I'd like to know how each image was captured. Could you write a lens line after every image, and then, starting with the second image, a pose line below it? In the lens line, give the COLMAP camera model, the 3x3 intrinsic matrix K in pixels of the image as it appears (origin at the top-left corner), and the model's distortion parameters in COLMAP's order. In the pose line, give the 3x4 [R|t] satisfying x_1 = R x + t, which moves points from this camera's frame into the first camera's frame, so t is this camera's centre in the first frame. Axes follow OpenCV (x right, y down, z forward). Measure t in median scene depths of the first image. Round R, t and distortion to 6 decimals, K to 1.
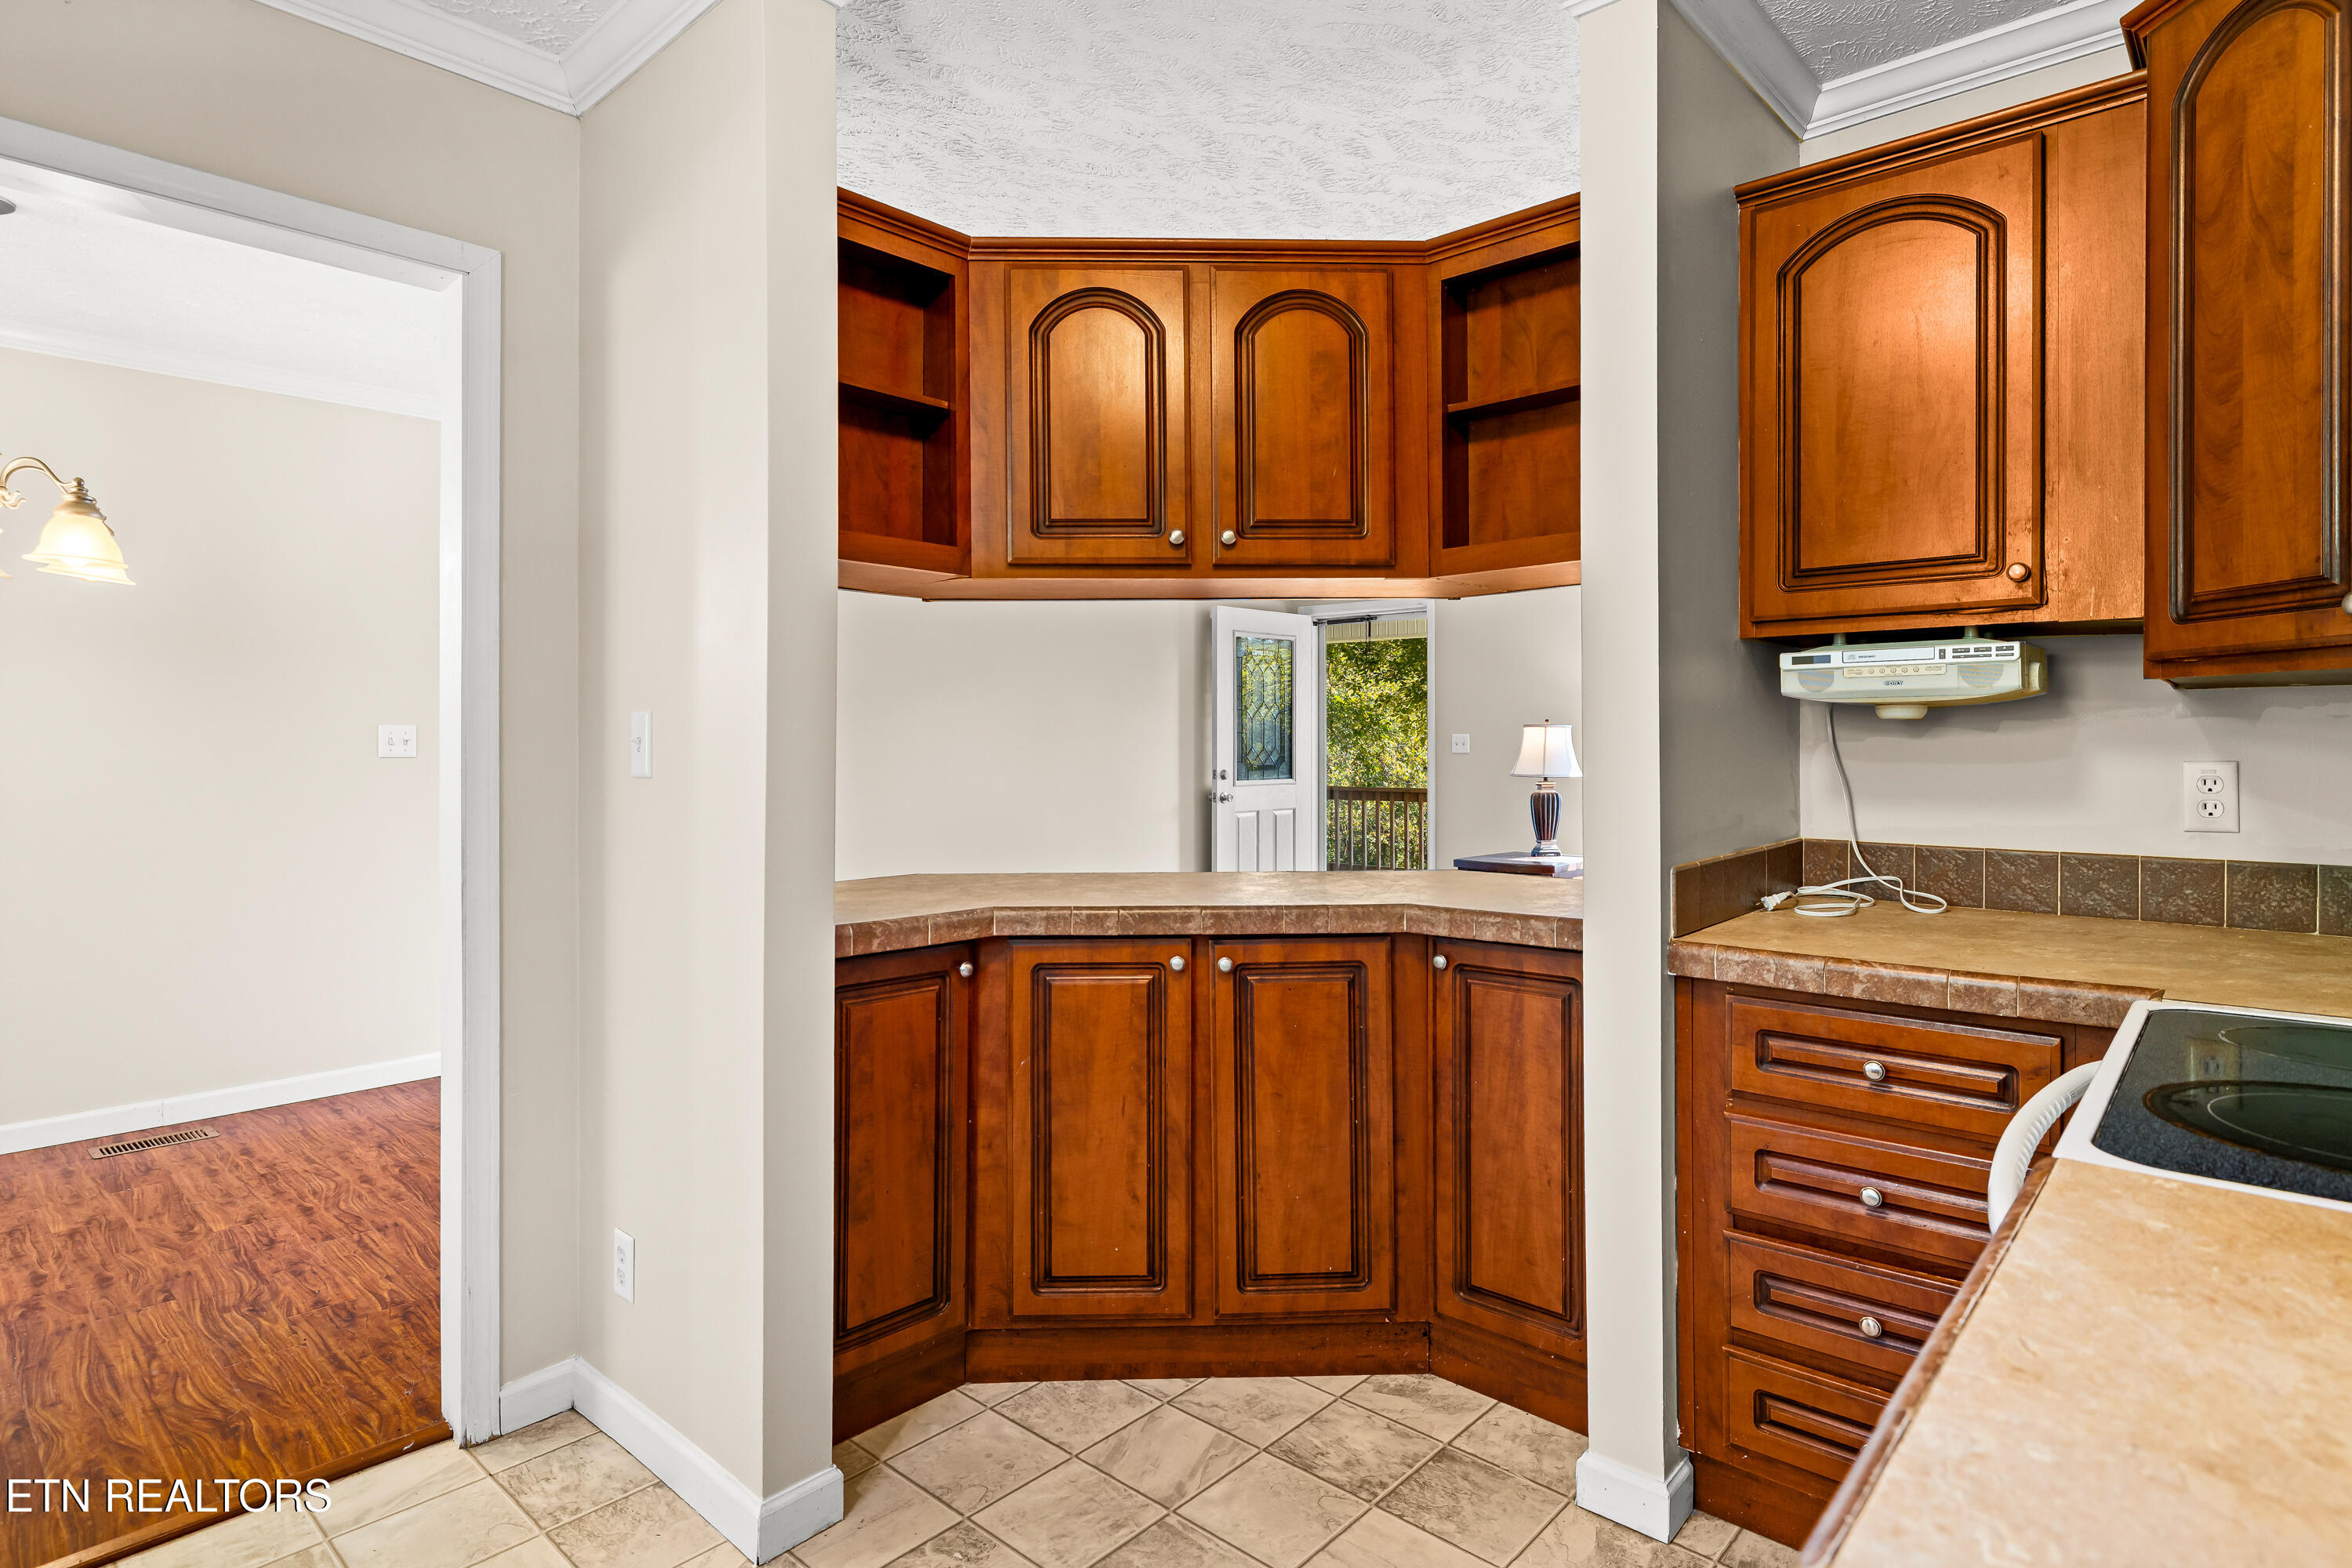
lens RADIAL K [[1207.6, 0, 1177.2], [0, 1207.6, 758.4], [0, 0, 1]] dist [0.002556, -0.001612]
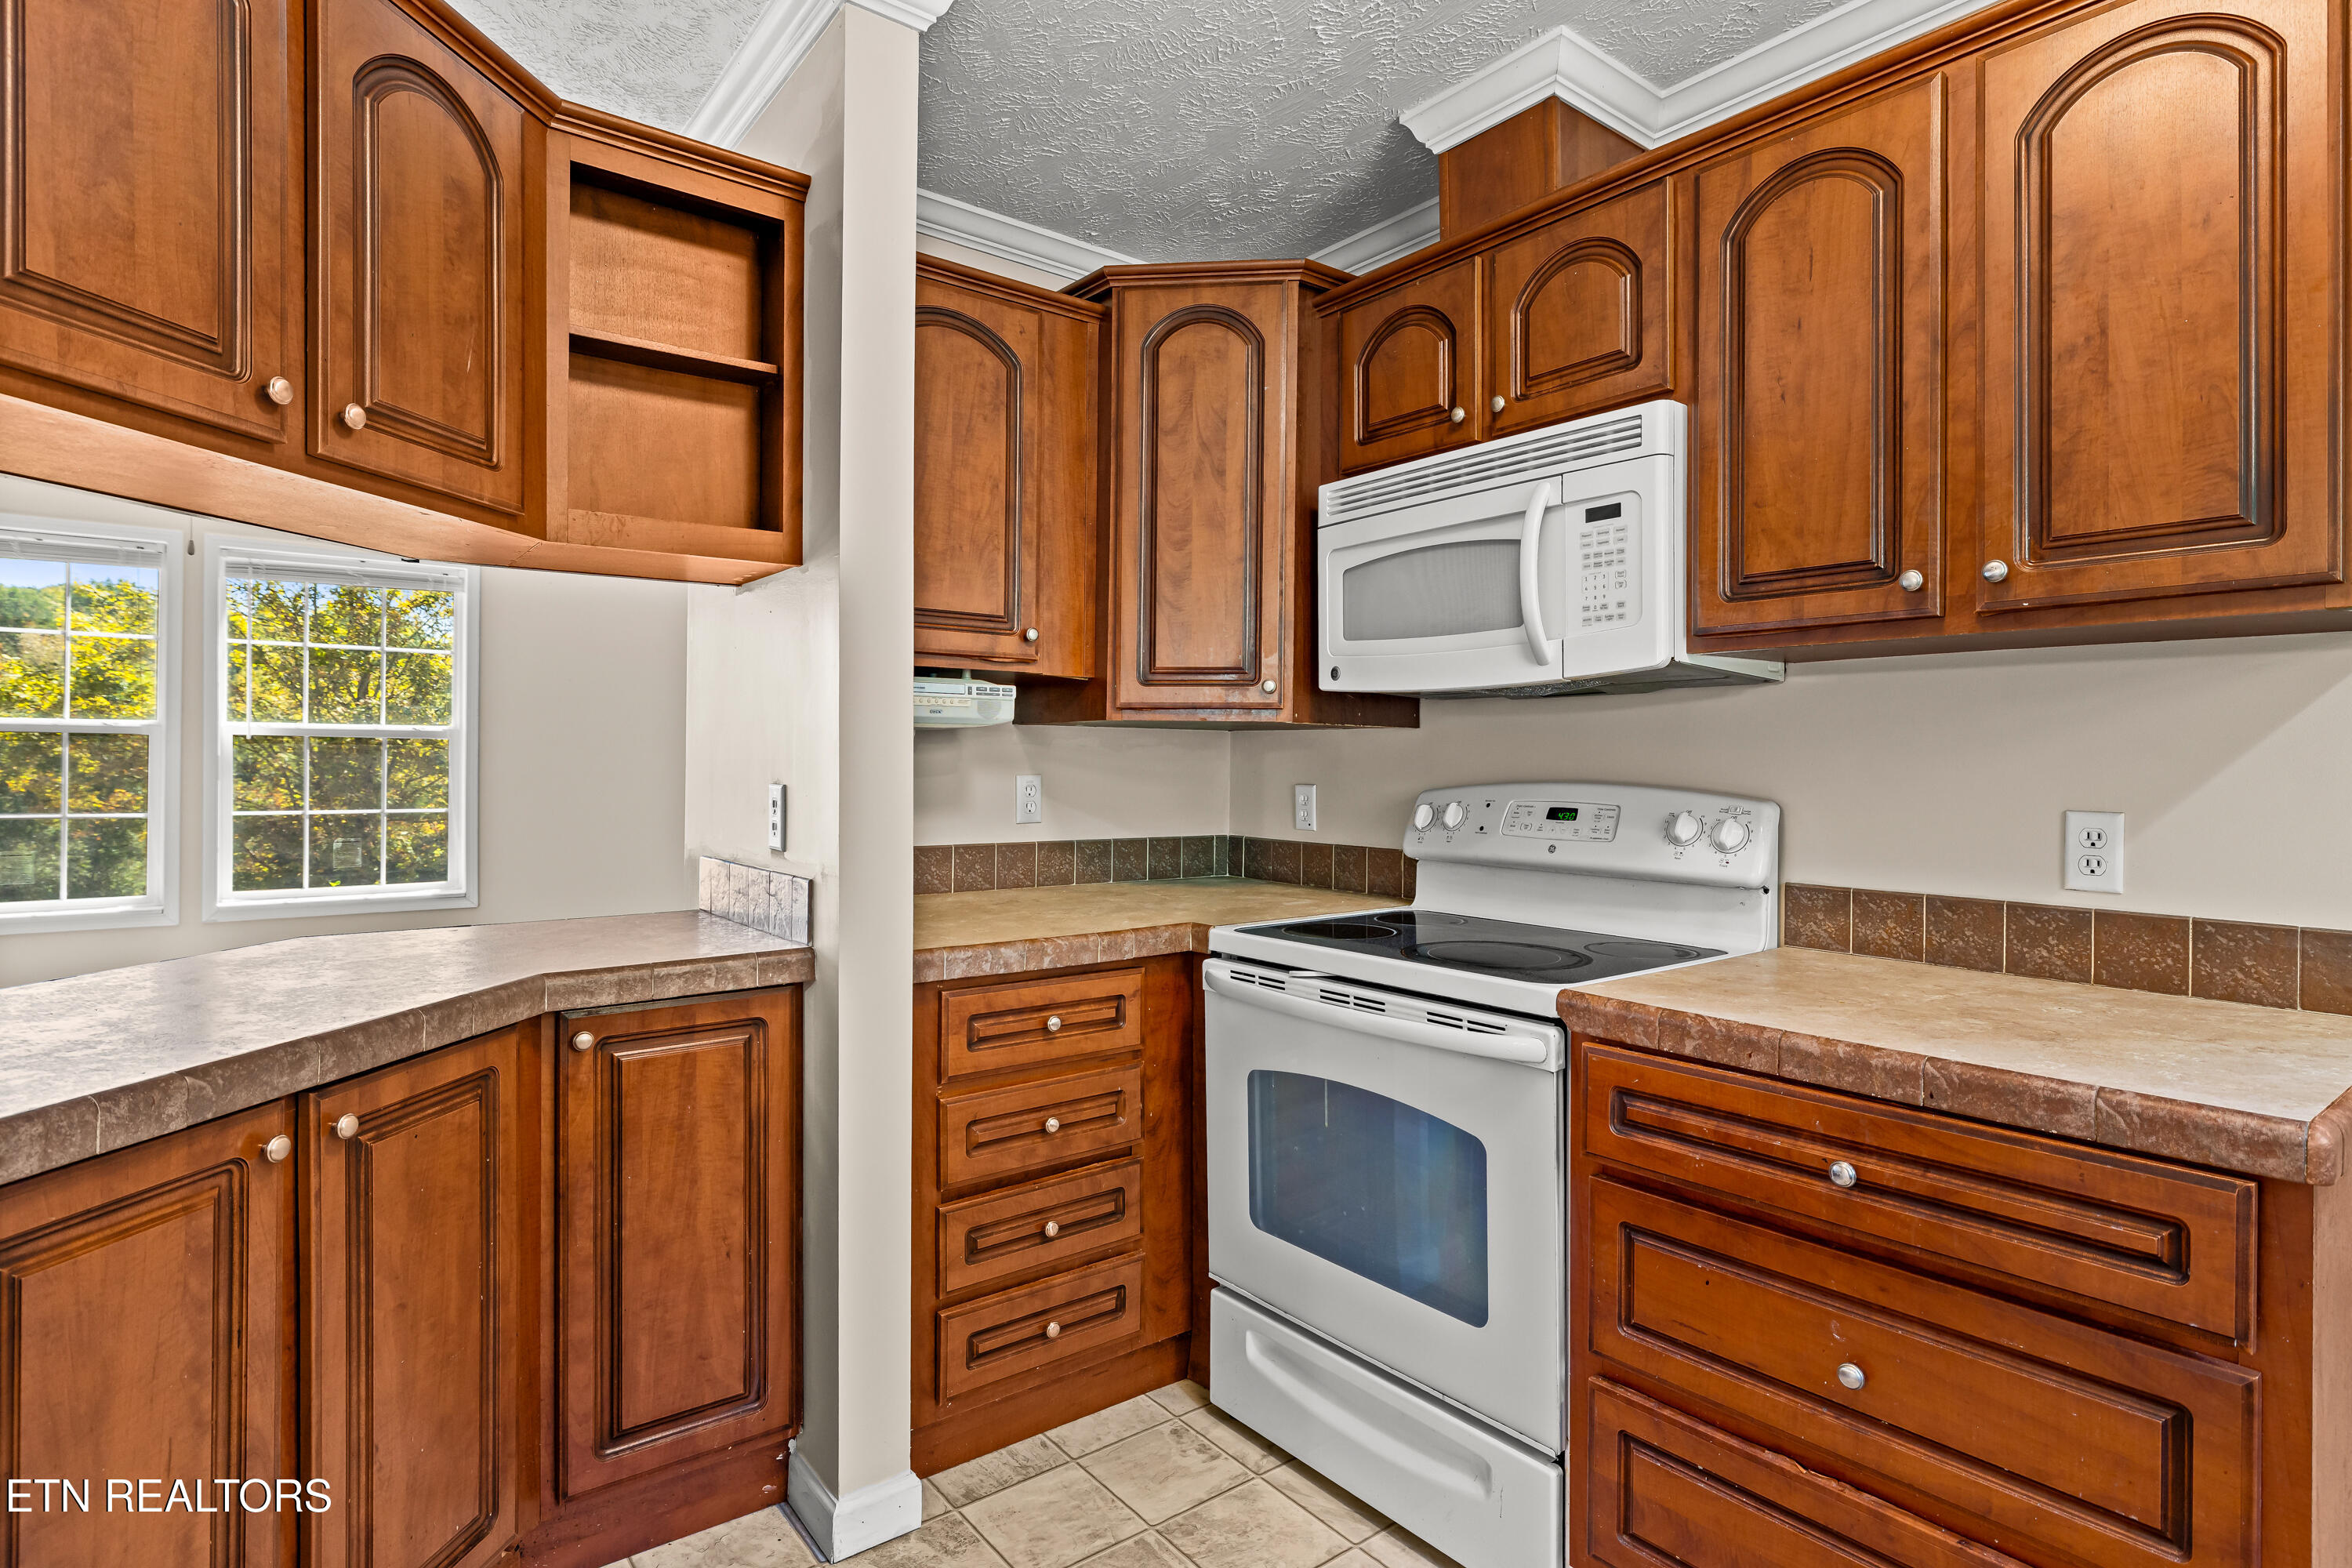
lens RADIAL K [[1207.6, 0, 1152.7], [0, 1207.6, 765.4], [0, 0, 1]] dist [0.002556, -0.001612]
pose [[0.195057, -0.001512, 0.980791, -0.532792], [0.001829, 0.999998, 0.001178, -0.009875], [-0.980790, 0.001564, 0.195060, 0.551116]]
